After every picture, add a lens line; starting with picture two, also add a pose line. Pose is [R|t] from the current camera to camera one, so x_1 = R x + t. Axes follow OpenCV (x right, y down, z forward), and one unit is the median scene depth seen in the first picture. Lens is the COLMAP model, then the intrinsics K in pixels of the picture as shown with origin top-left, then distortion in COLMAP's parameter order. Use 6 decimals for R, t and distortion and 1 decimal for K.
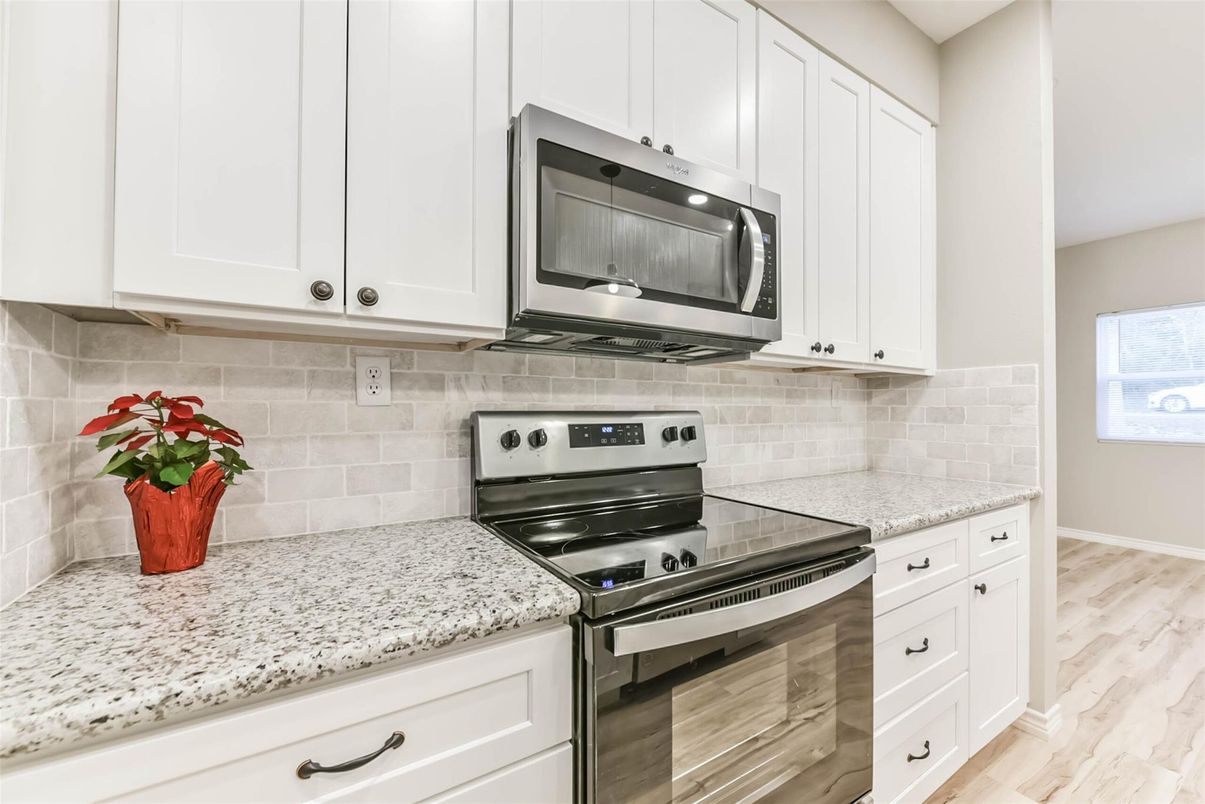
lens RADIAL K [[472.3, 0, 602.5], [0, 472.3, 402.0], [0, 0, 1]] dist [-0.000772, -0.000140]
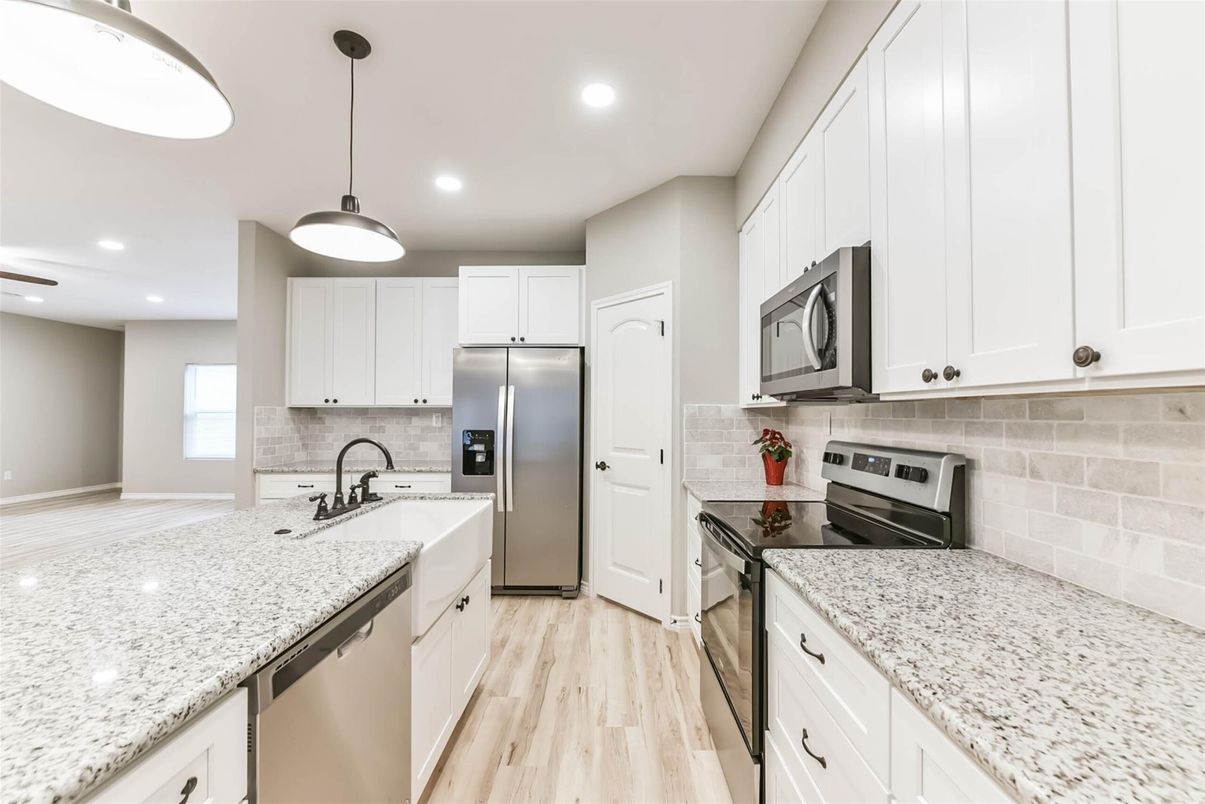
lens RADIAL K [[483.2, 0, 603.4], [0, 483.2, 414.5], [0, 0, 1]] dist [-0.002320, -0.000179]
pose [[-0.534319, -0.004473, -0.845271, 1.161239], [0.009733, 0.999887, -0.011443, -0.044018], [0.845227, -0.014341, -0.534215, 0.830039]]
